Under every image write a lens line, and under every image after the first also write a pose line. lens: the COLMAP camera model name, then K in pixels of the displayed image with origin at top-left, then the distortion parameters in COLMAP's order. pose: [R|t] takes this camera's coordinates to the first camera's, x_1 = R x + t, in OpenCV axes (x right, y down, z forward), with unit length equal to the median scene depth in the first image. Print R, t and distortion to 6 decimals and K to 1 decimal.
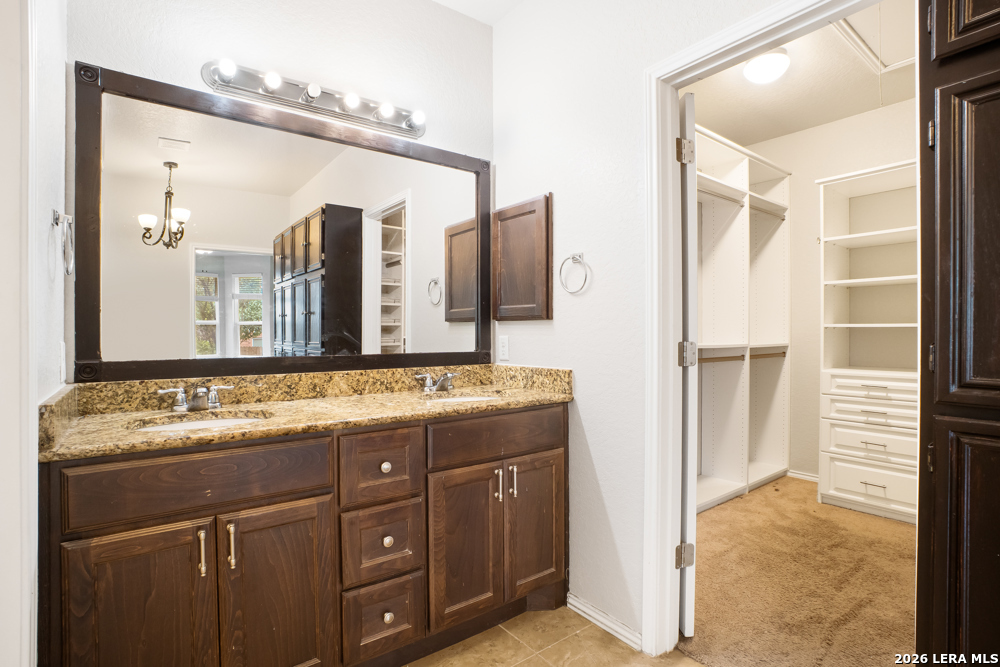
lens RADIAL K [[485.2, 0, 493.5], [0, 485.2, 333.6], [0, 0, 1]] dist [-0.073740, 0.025910]
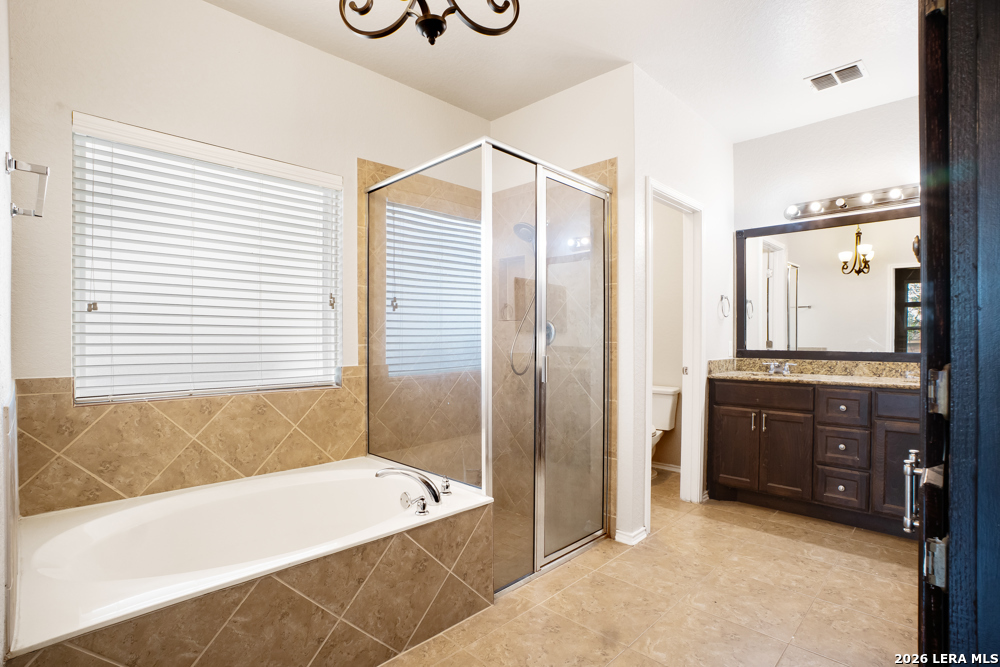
lens RADIAL K [[493.8, 0, 495.4], [0, 493.8, 338.3], [0, 0, 1]] dist [-0.071372, 0.027662]
pose [[0.140739, 0.006505, -0.990025, 0.602419], [0.000140, 0.999978, 0.006590, -0.007251], [0.990047, -0.001066, 0.140735, -0.267327]]
